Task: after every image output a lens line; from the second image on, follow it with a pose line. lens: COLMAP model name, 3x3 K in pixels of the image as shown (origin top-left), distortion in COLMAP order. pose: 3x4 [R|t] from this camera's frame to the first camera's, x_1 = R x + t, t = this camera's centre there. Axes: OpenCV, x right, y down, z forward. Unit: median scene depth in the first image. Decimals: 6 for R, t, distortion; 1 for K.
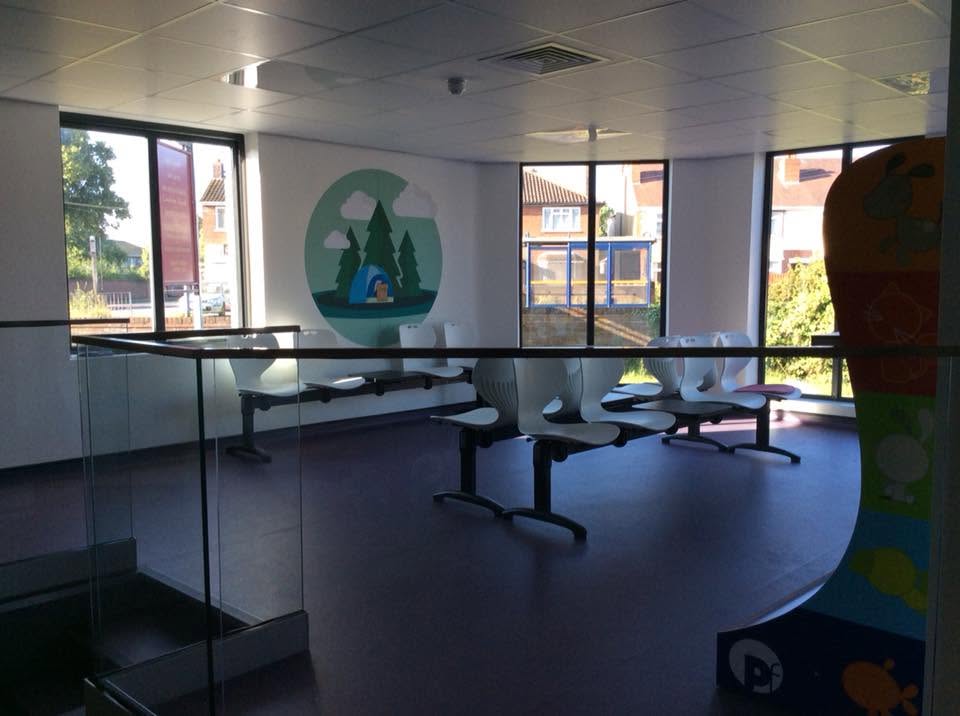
lens RADIAL K [[877.1, 0, 481.0], [0, 877.1, 362.3], [0, 0, 1]] dist [0.103847, 0.000000]
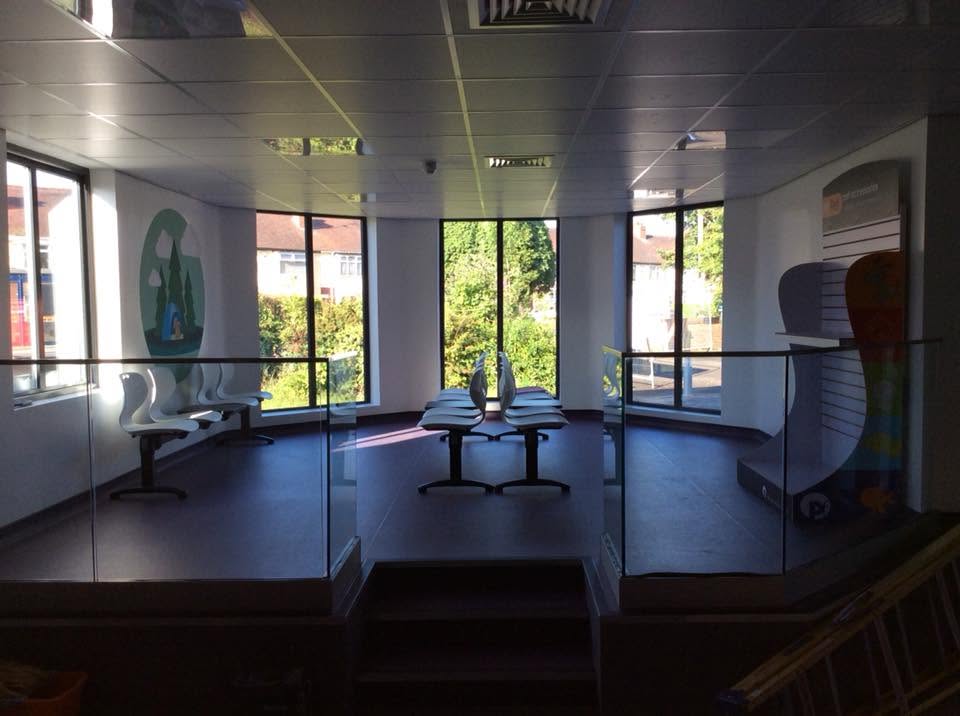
lens RADIAL K [[877.1, 0, 479.5], [0, 877.1, 354.9], [0, 0, 1]] dist [0.103847, 0.000000]
pose [[0.735156, -0.043029, 0.676531, -0.623881], [0.075838, 0.996939, -0.019002, -0.004717], [-0.673642, 0.065277, 0.736169, 0.011310]]
